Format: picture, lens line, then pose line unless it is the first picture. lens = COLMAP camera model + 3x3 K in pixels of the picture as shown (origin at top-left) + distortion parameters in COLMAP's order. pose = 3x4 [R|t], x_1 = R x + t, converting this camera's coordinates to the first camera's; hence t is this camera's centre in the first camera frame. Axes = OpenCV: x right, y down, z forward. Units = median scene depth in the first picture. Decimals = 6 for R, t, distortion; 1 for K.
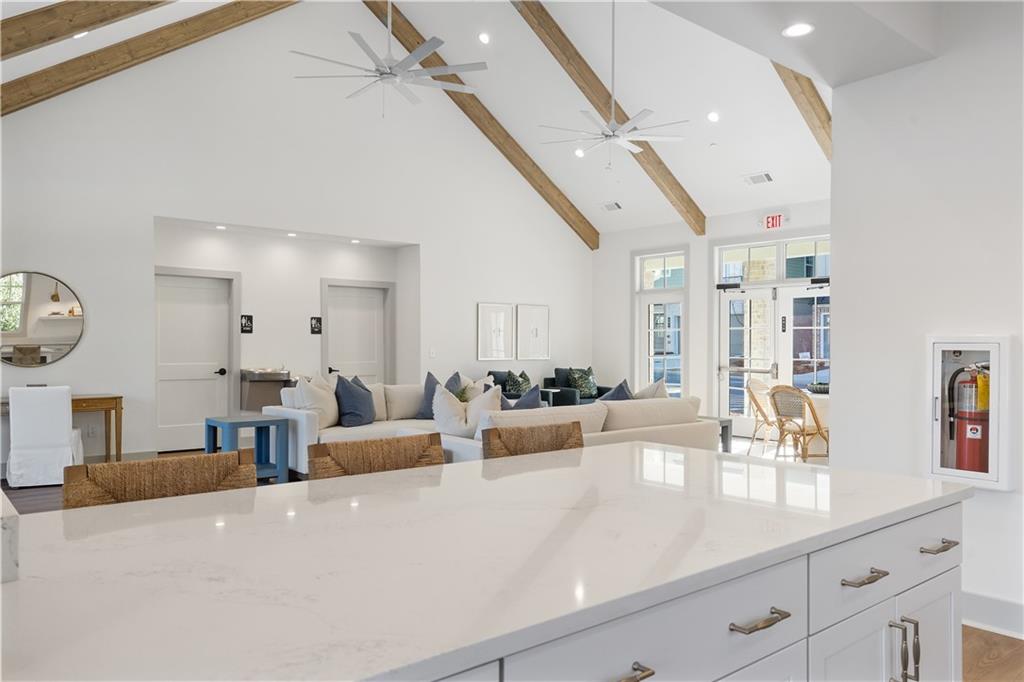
lens RADIAL K [[731.9, 0, 512.0], [0, 731.9, 341.0], [0, 0, 1]] dist [-0.001914, -0.000651]
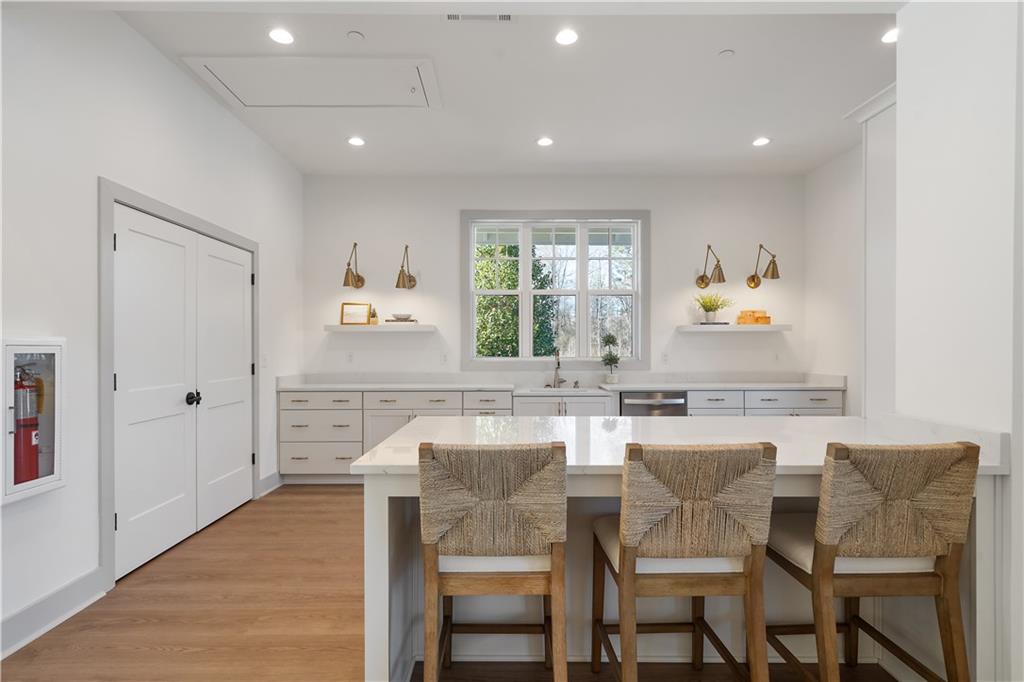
lens RADIAL K [[525.3, 0, 512.0], [0, 525.3, 341.0], [0, 0, 1]] dist [-0.000987, 0.000028]
pose [[-0.777686, 0.001775, 0.628650, -0.116648], [-0.003861, 0.999964, -0.007599, -0.000190], [-0.628640, -0.008336, -0.777651, 0.457540]]
